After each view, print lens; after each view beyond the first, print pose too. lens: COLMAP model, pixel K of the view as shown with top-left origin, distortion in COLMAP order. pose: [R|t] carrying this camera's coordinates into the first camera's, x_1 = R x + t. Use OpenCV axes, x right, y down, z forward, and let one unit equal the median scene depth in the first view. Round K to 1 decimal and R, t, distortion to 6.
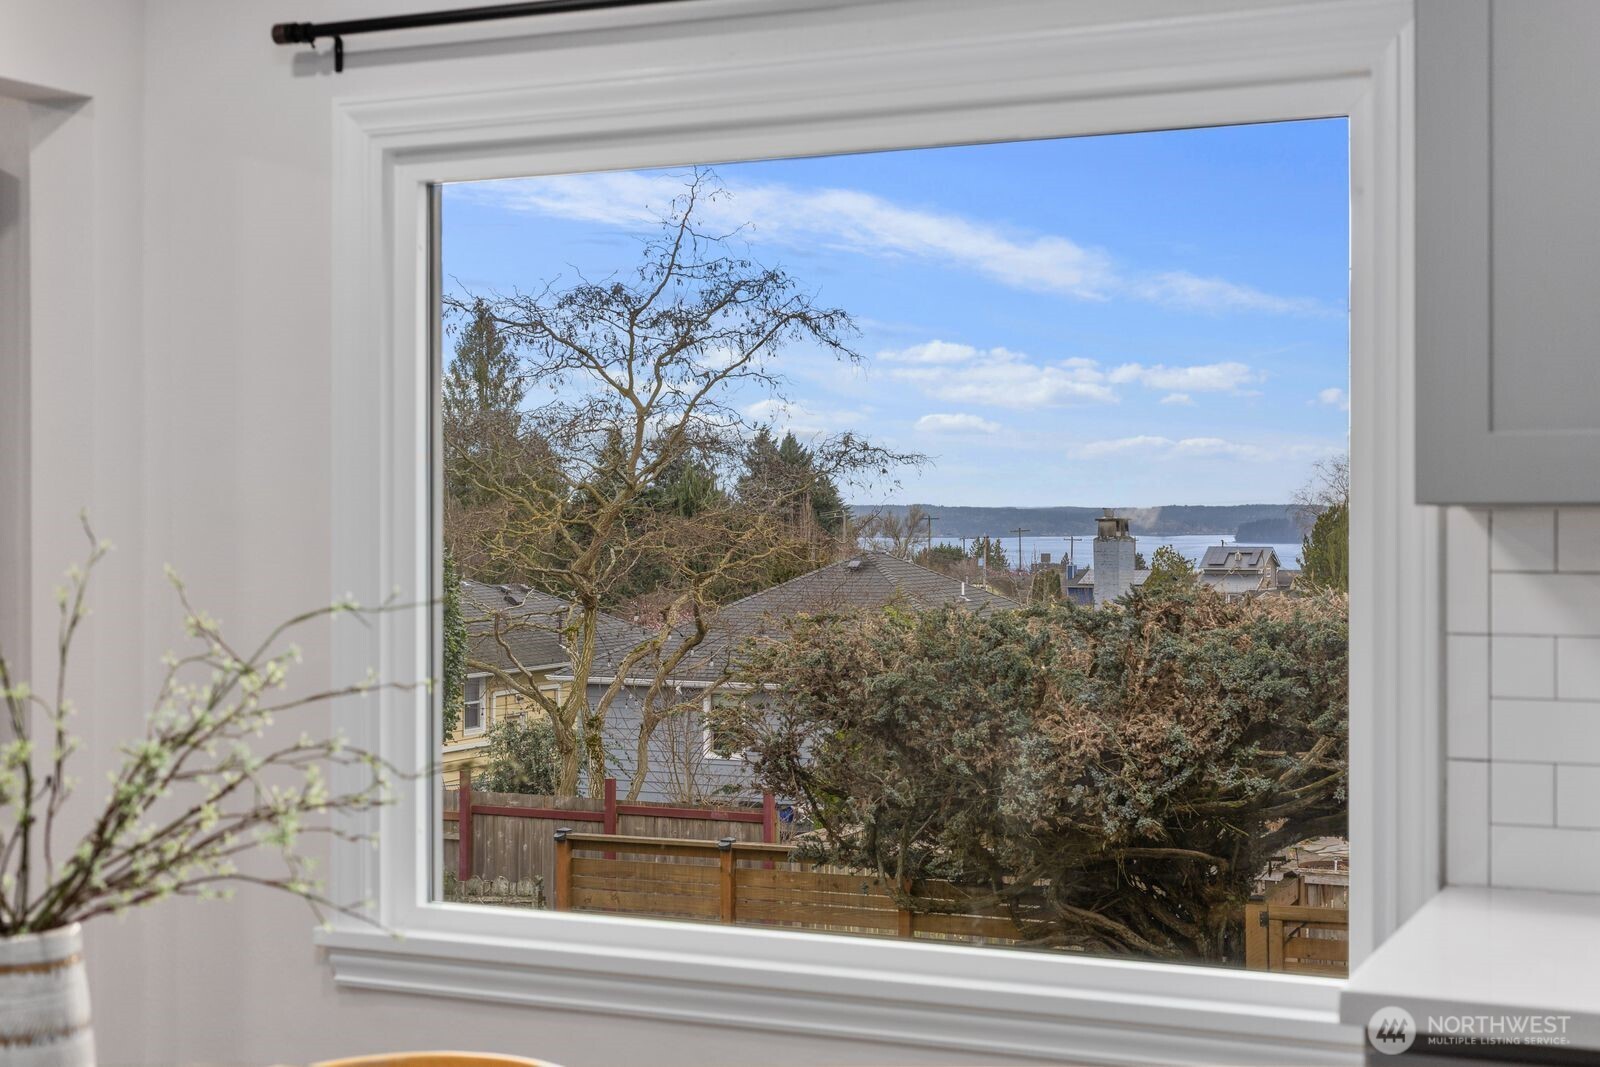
lens RADIAL K [[694.9, 0, 794.2], [0, 694.9, 517.5], [0, 0, 1]] dist [-0.004050, 0.000314]
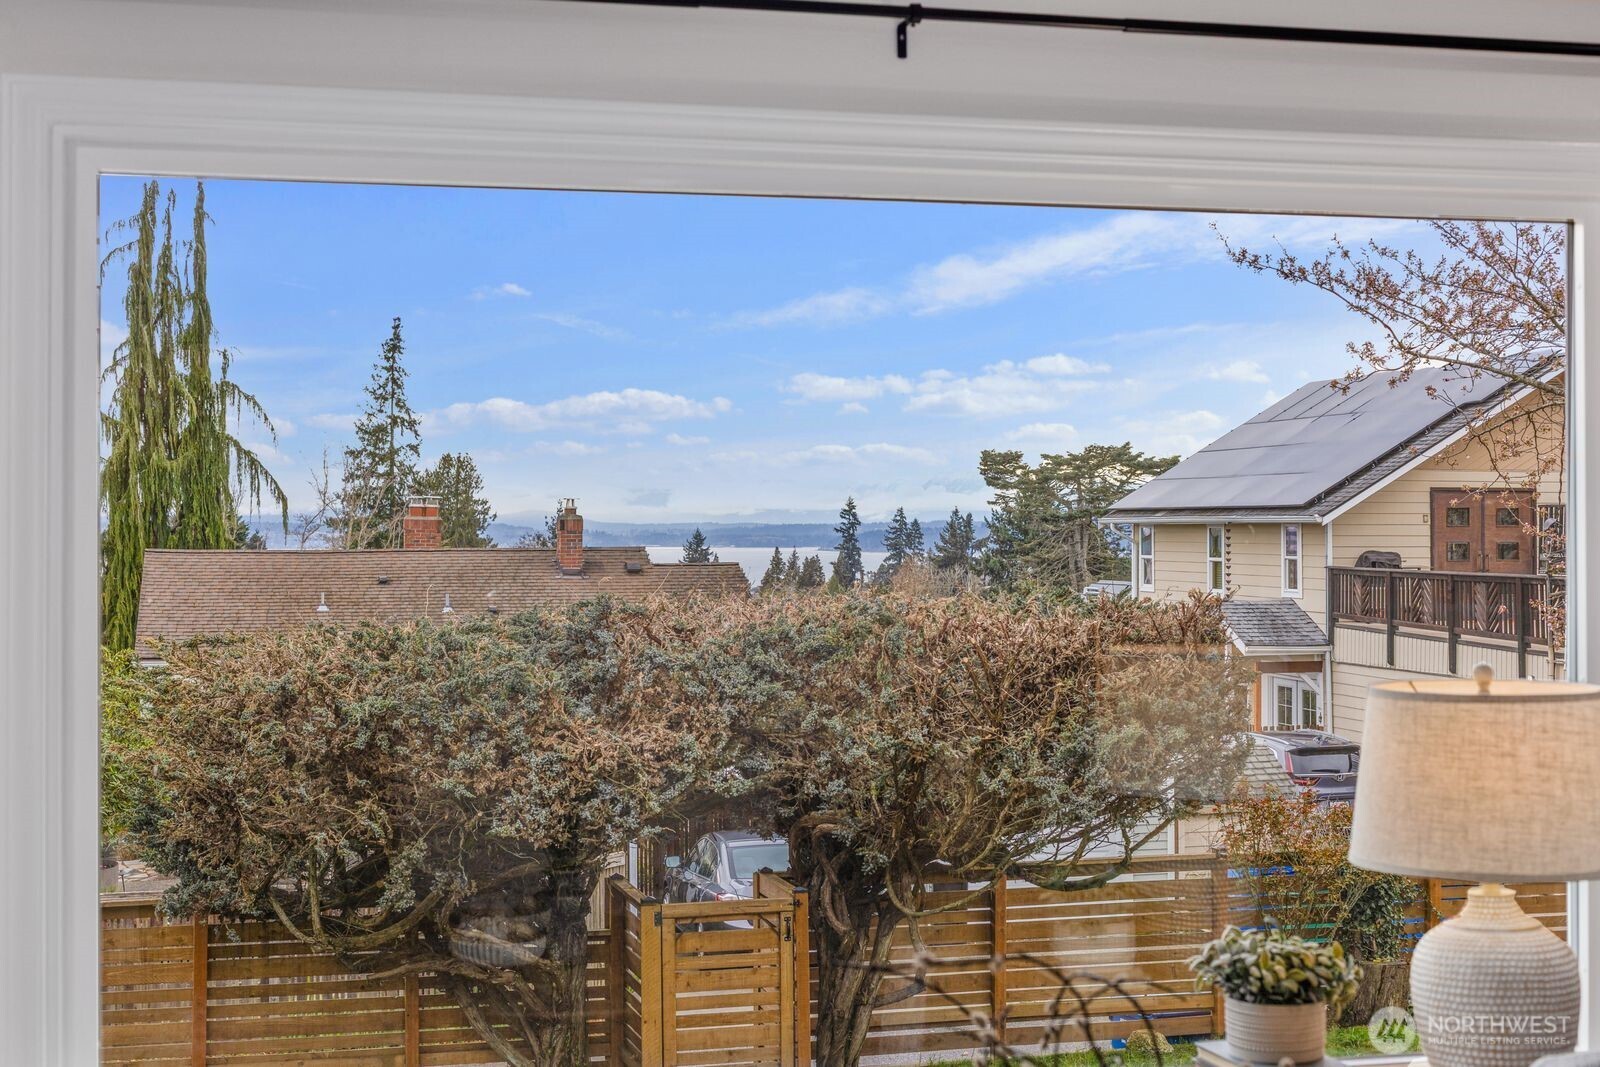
lens RADIAL K [[694.9, 0, 800.1], [0, 694.9, 533.2], [0, 0, 1]] dist [-0.004050, 0.000314]
pose [[0.977521, -0.003756, 0.210803, 0.507530], [0.004913, 0.999976, -0.004963, 0.010569], [-0.210779, 0.005887, 0.977516, -0.040221]]
